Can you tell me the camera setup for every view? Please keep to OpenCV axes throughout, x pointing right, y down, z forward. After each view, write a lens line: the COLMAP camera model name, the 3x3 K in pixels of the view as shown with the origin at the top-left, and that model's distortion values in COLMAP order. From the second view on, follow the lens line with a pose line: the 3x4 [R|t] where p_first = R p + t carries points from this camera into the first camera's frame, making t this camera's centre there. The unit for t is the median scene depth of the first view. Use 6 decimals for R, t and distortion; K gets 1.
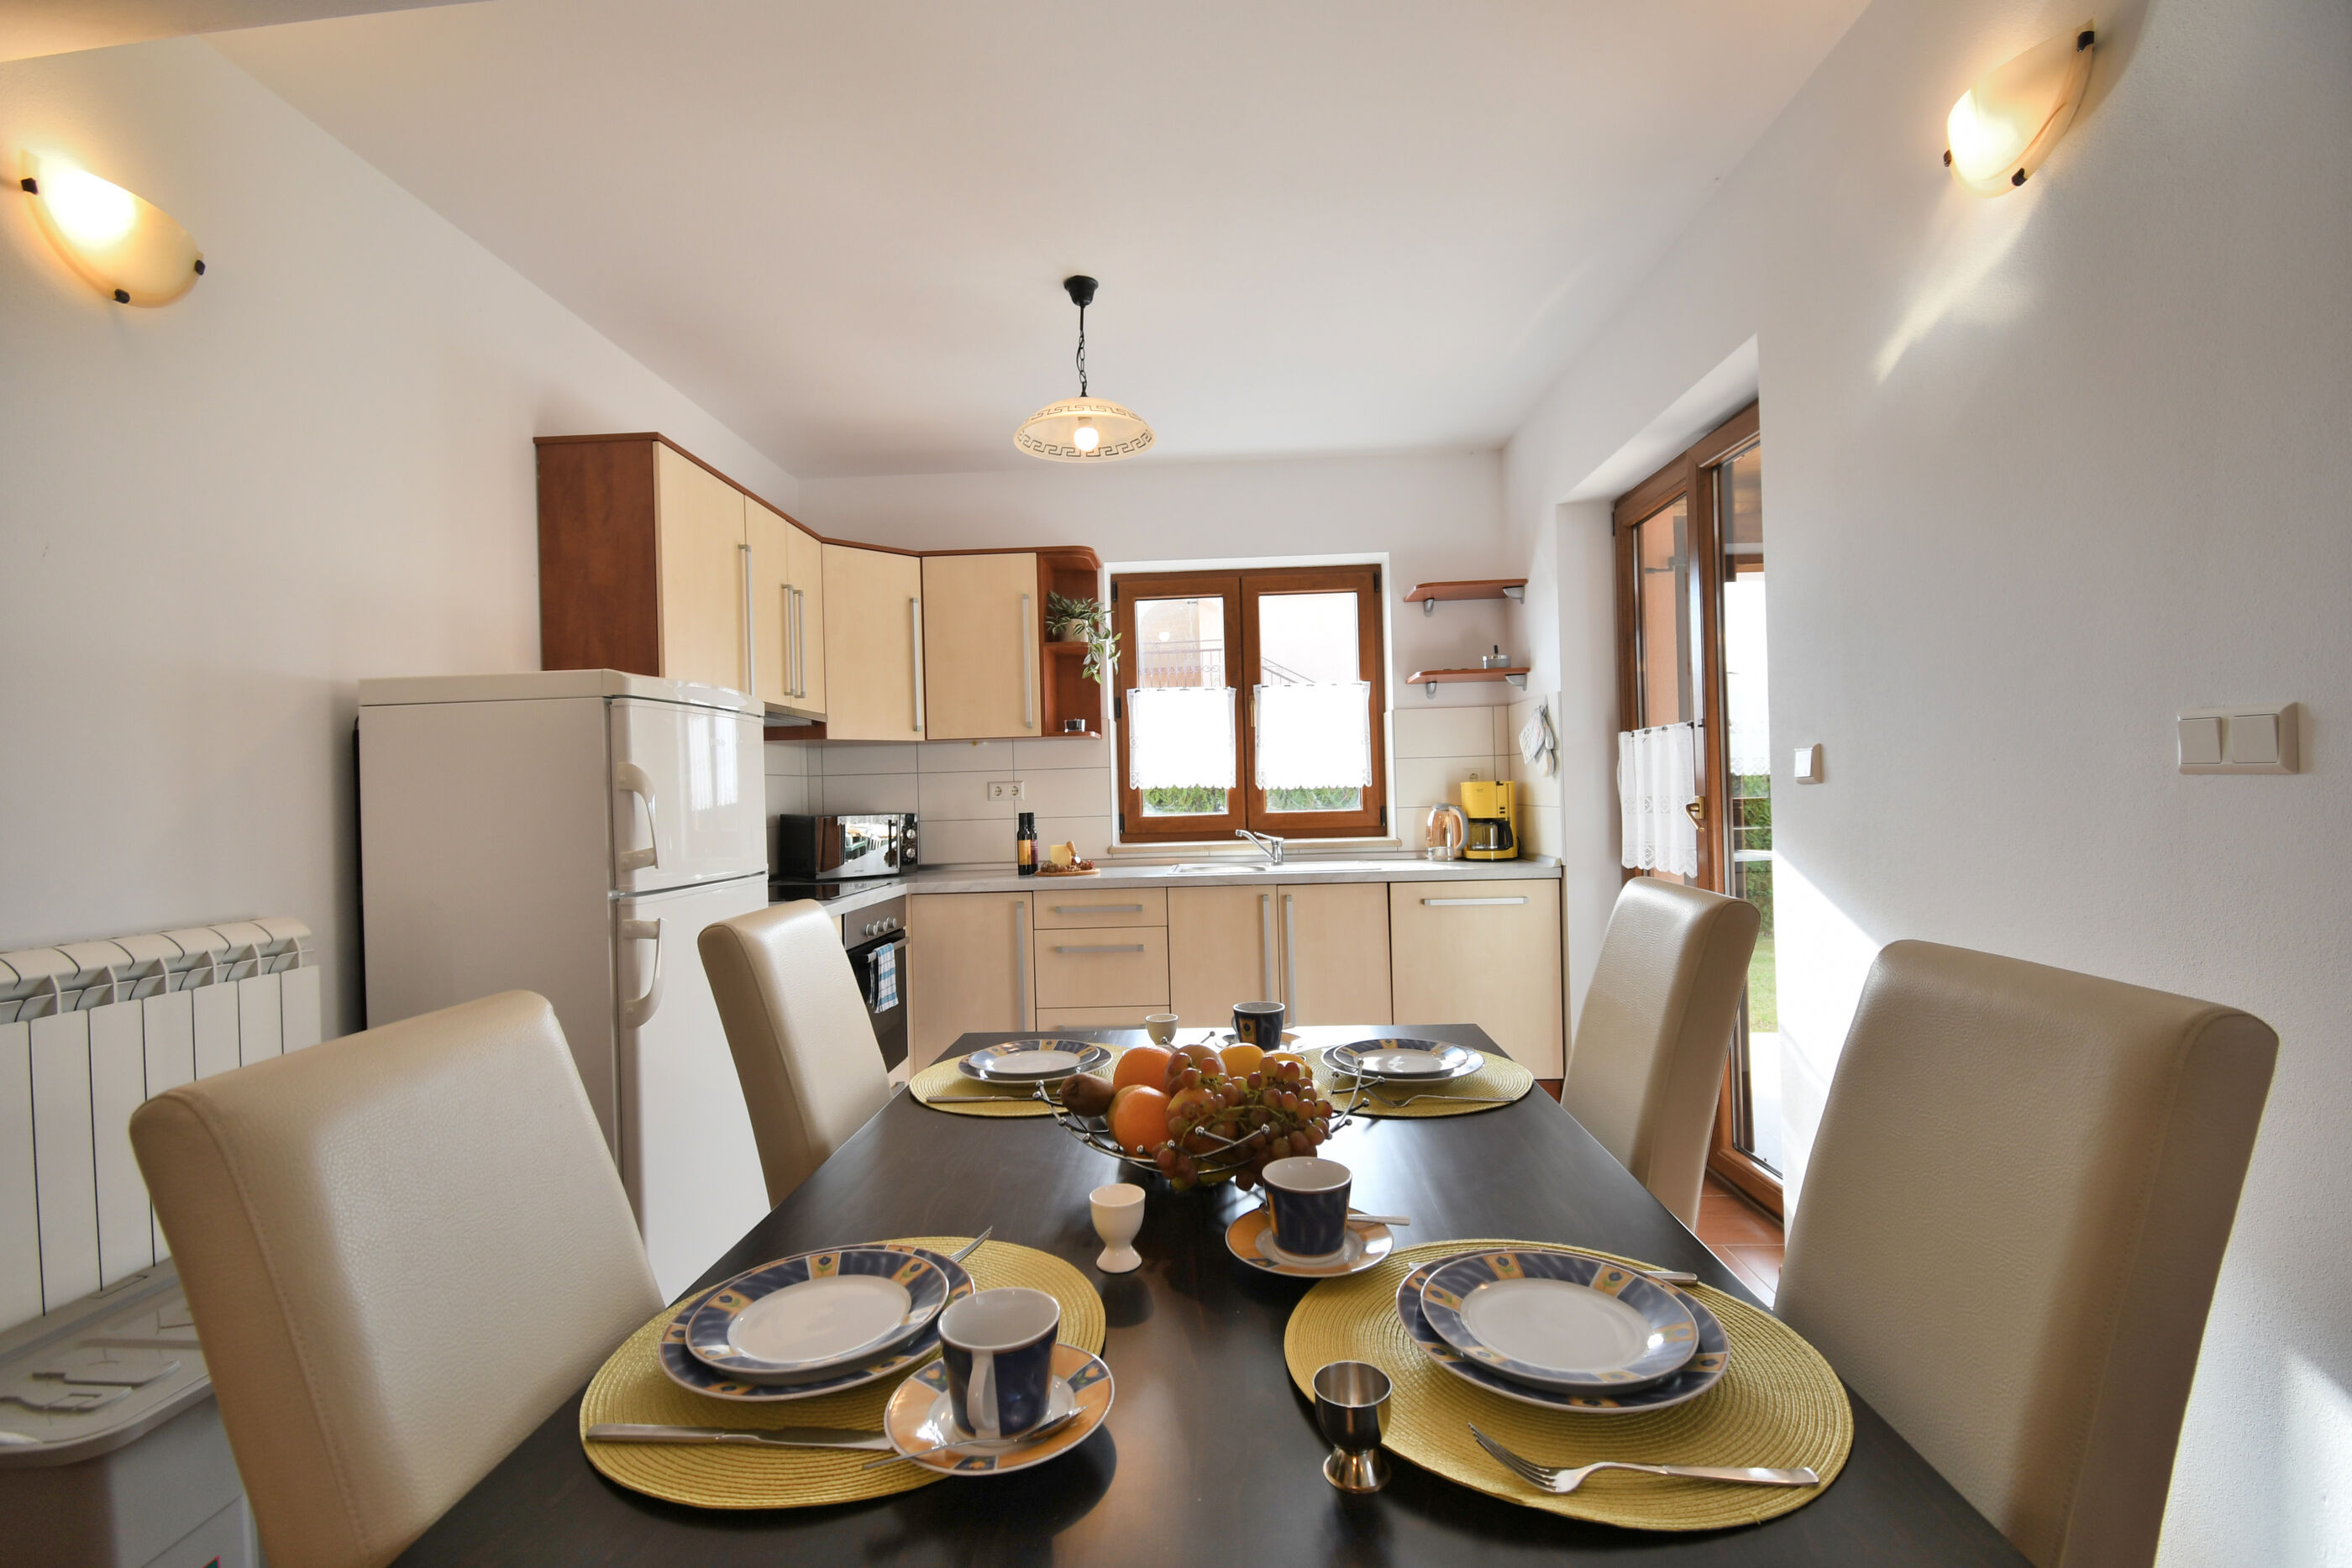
lens RADIAL K [[1026.8, 0, 1179.7], [0, 1026.8, 790.4], [0, 0, 1]] dist [0.019922, -0.025718]
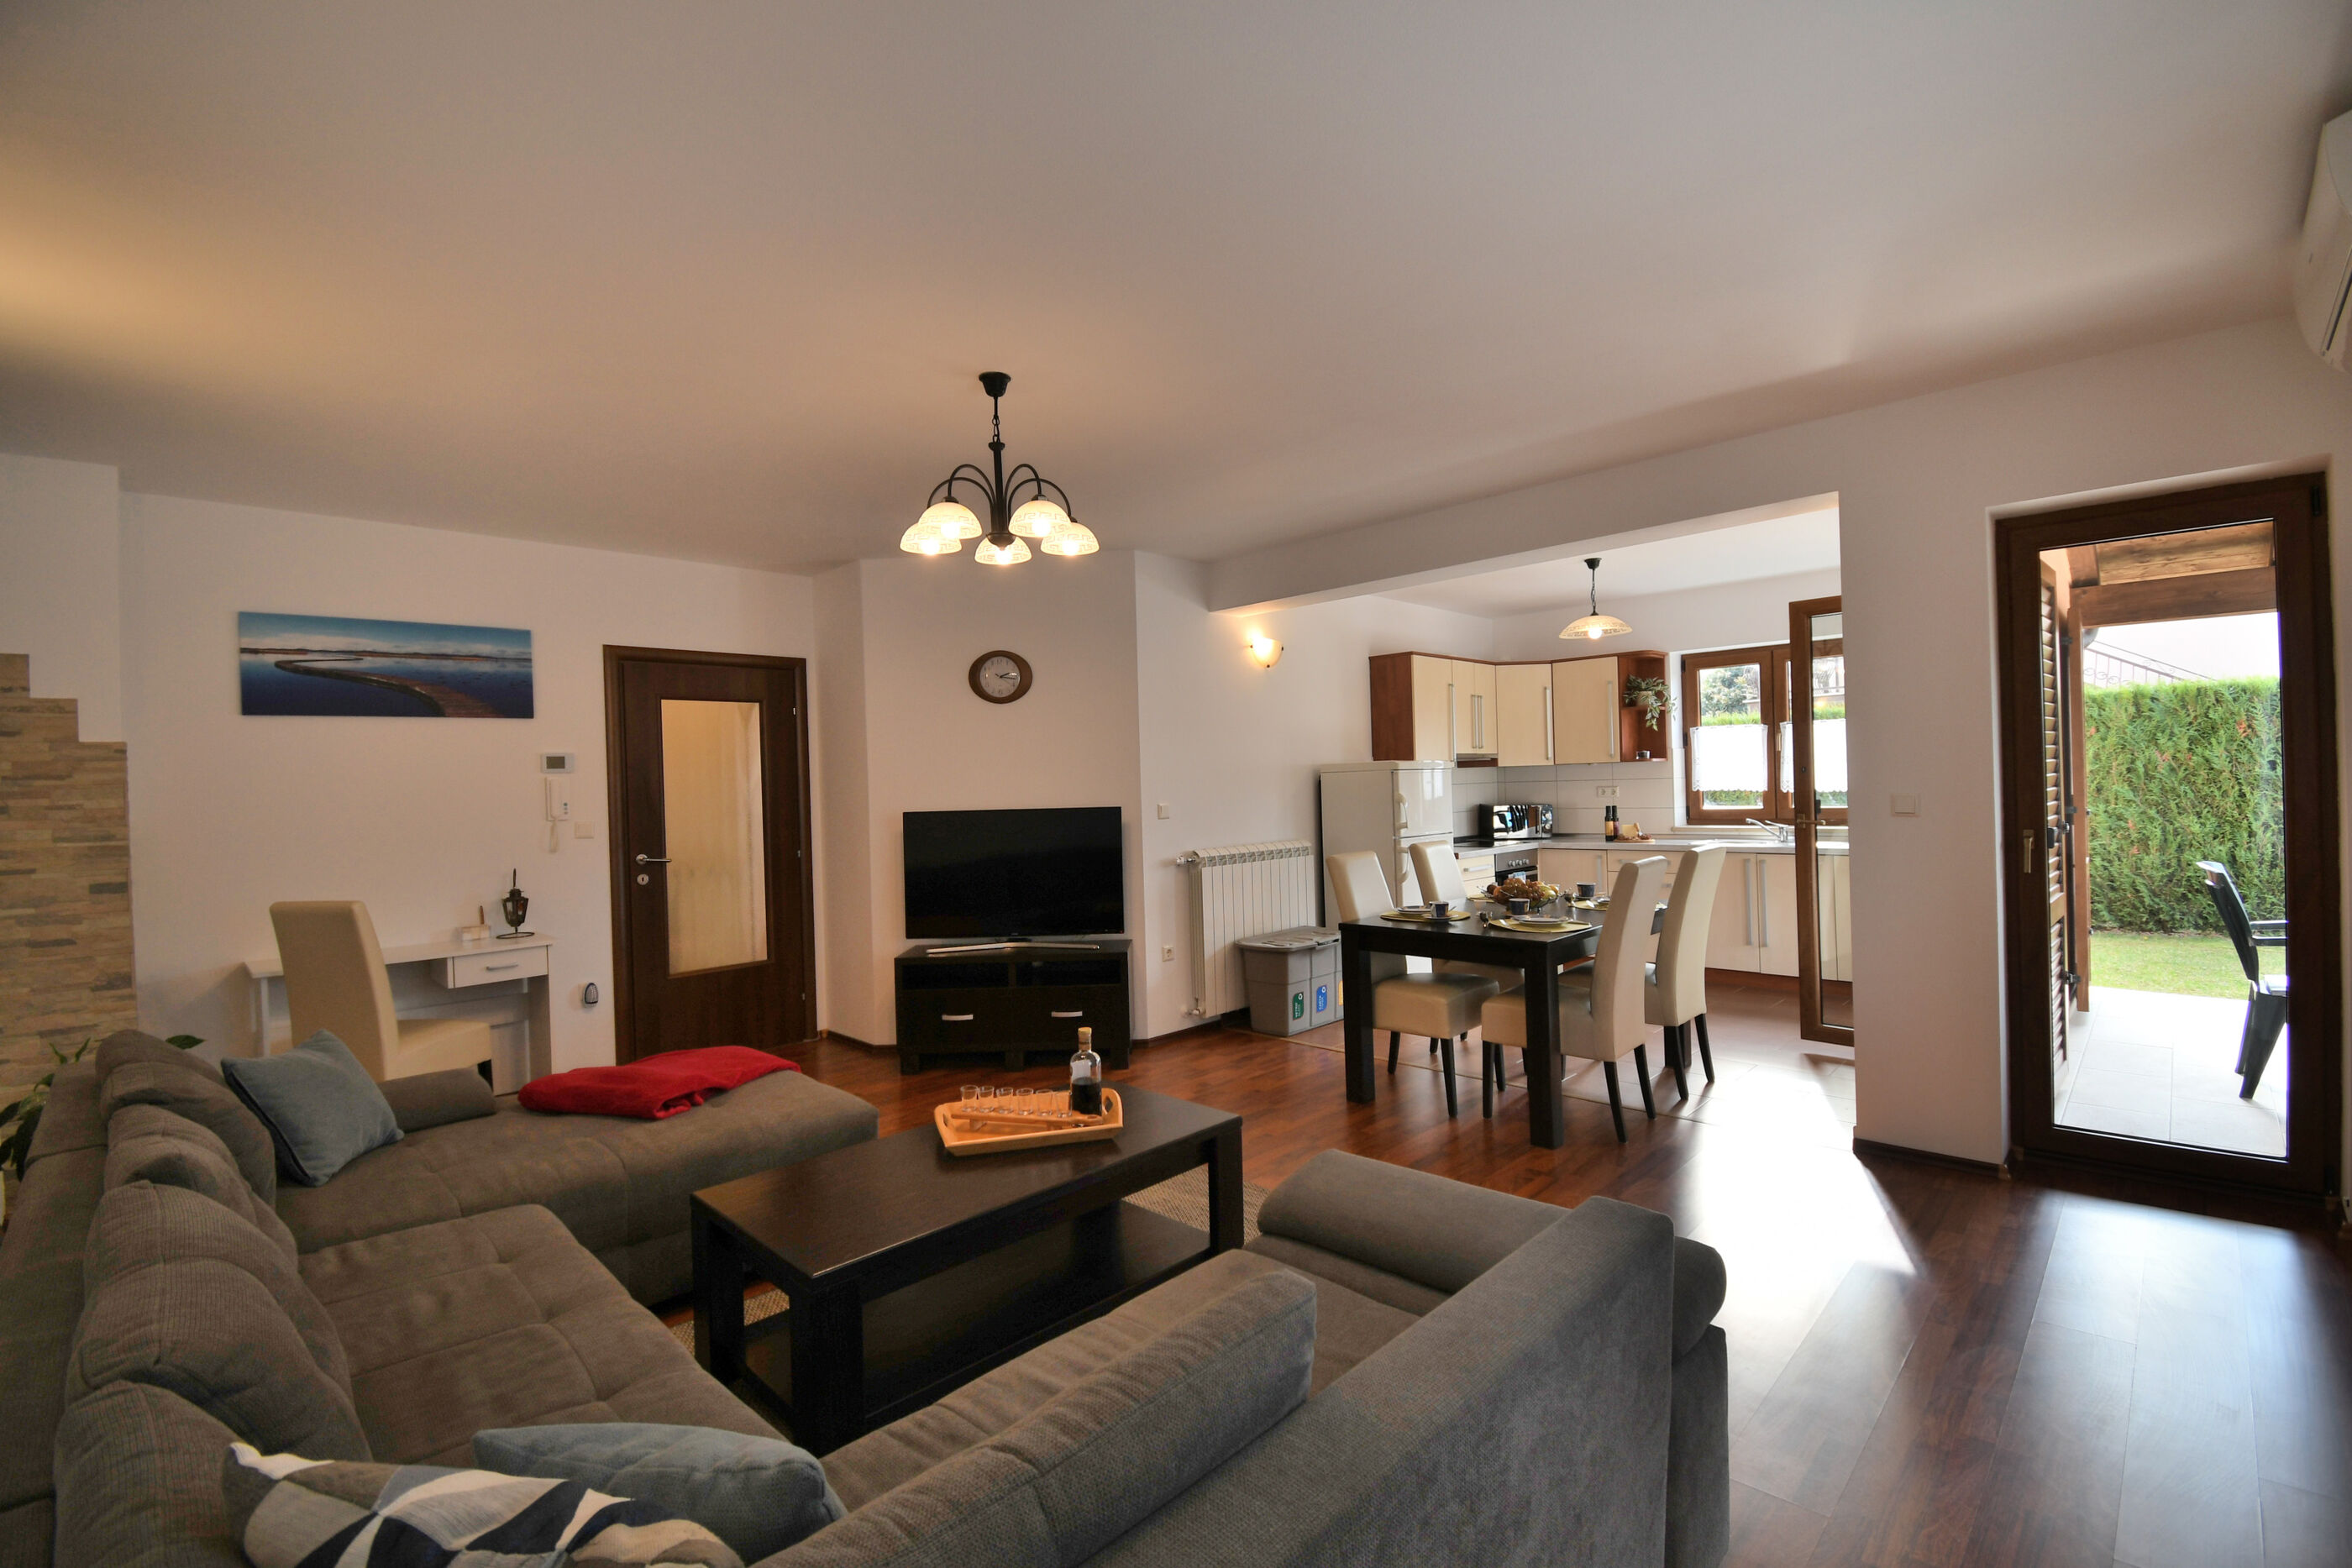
lens RADIAL K [[1026.8, 0, 1179.7], [0, 1026.8, 790.4], [0, 0, 1]] dist [0.019922, -0.025718]
pose [[0.742905, 0.009672, -0.669327, 0.474655], [0.010706, 0.999596, 0.026327, -0.058267], [0.669311, -0.026724, 0.742501, -0.785066]]
